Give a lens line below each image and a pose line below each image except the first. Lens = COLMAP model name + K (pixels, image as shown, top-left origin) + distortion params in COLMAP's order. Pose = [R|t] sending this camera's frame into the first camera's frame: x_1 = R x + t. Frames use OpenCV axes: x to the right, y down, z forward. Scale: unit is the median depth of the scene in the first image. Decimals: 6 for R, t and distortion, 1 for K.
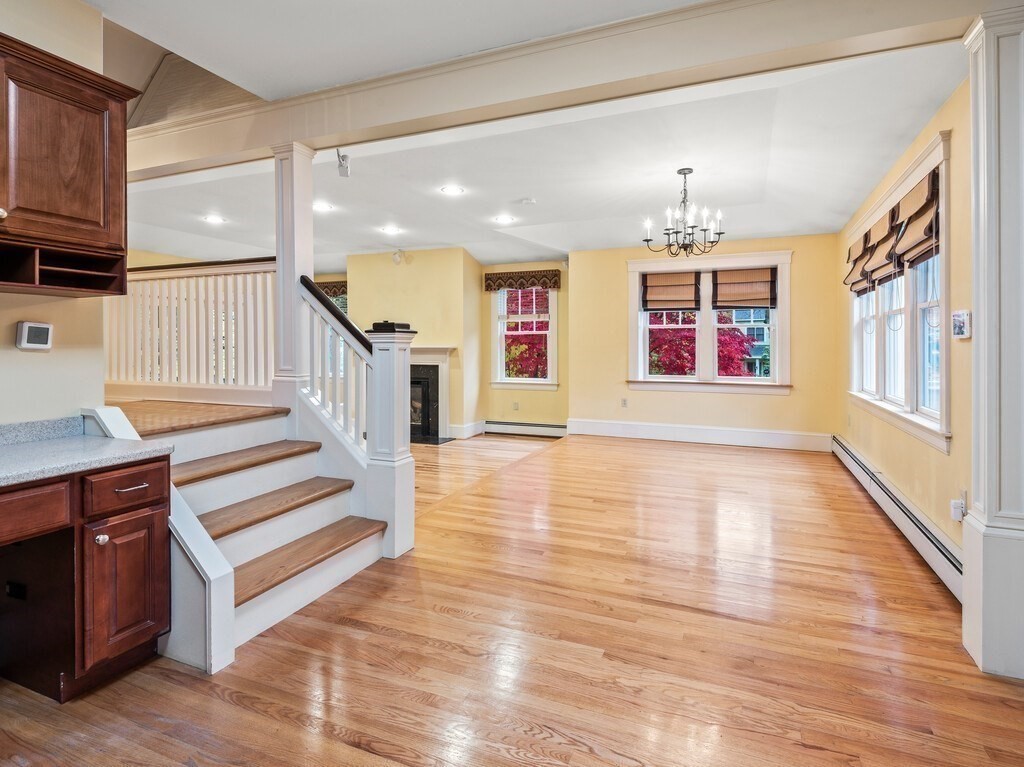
lens RADIAL K [[527.3, 0, 524.7], [0, 527.3, 352.6], [0, 0, 1]] dist [0.017579, -0.011938]
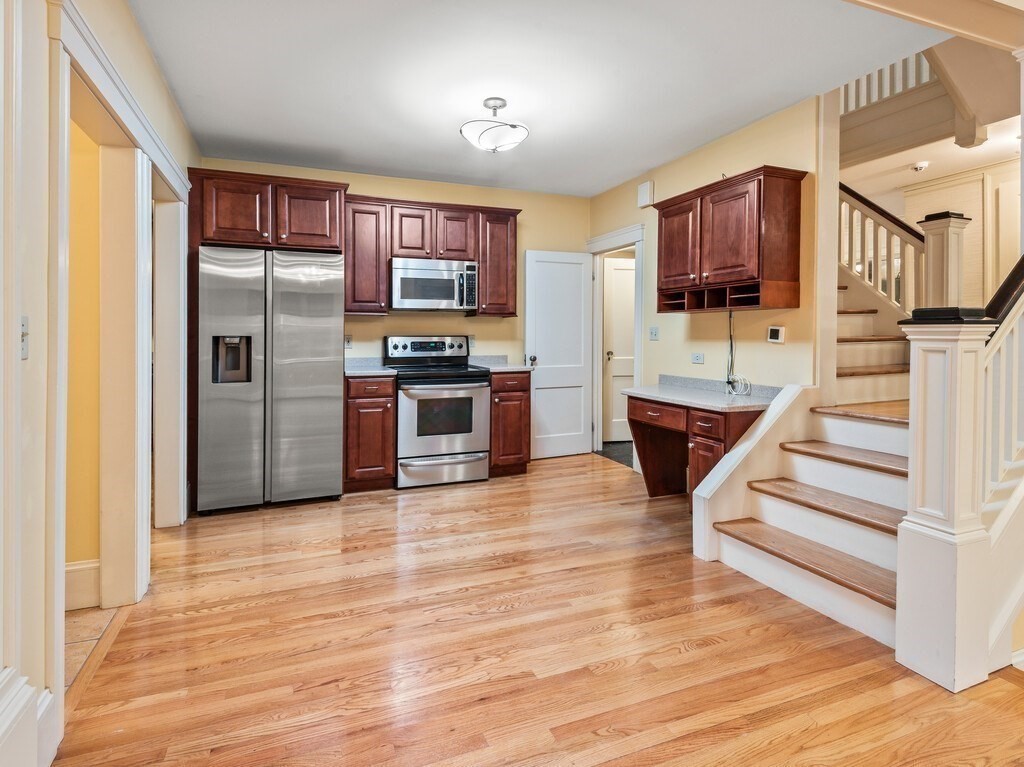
lens RADIAL K [[527.3, 0, 502.6], [0, 527.3, 339.4], [0, 0, 1]] dist [0.017579, -0.011938]
pose [[-0.718090, 0.007657, -0.695908, 0.600404], [-0.007043, 0.999808, 0.018269, -0.029436], [0.695915, 0.018020, -0.717898, 1.164848]]
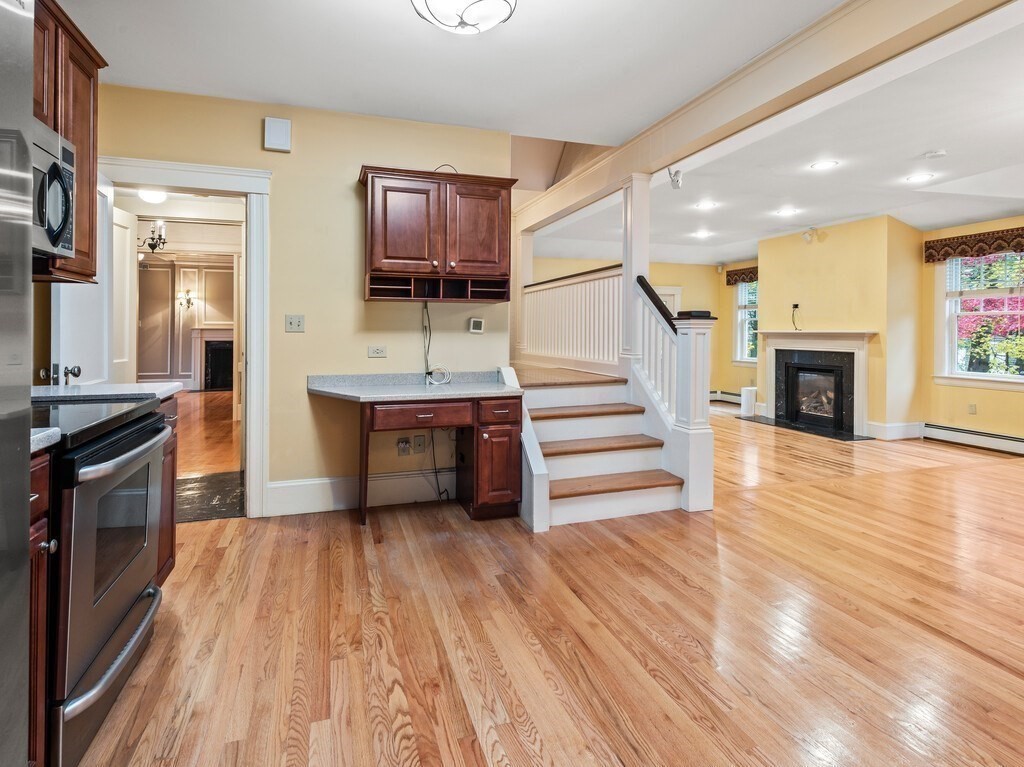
lens RADIAL K [[527.3, 0, 497.5], [0, 527.3, 339.2], [0, 0, 1]] dist [0.017579, -0.011938]
pose [[0.635998, 0.012362, -0.771591, 0.398406], [-0.009738, 0.999921, 0.007994, 0.000566], [0.771629, 0.002429, 0.636068, -0.081574]]
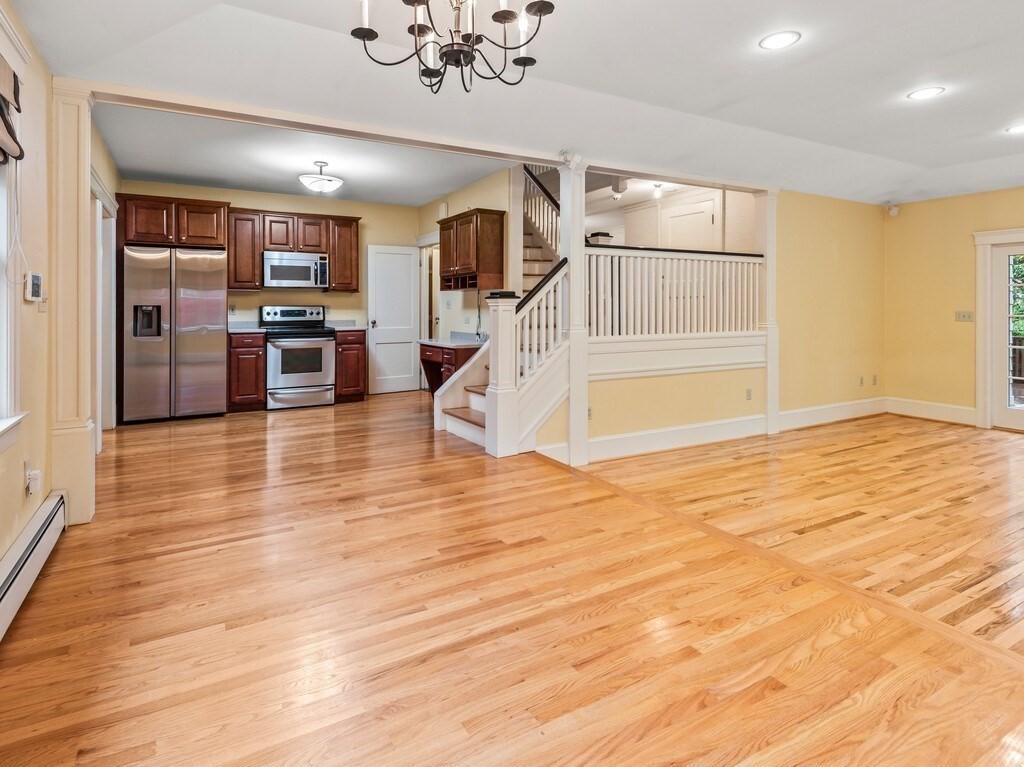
lens RADIAL K [[527.3, 0, 489.3], [0, 527.3, 312.8], [0, 0, 1]] dist [0.017579, -0.011938]
pose [[-0.620423, 0.009420, -0.784211, 0.921073], [-0.007498, 0.999811, 0.017942, -0.025936], [0.784232, 0.017011, -0.620235, 1.968242]]
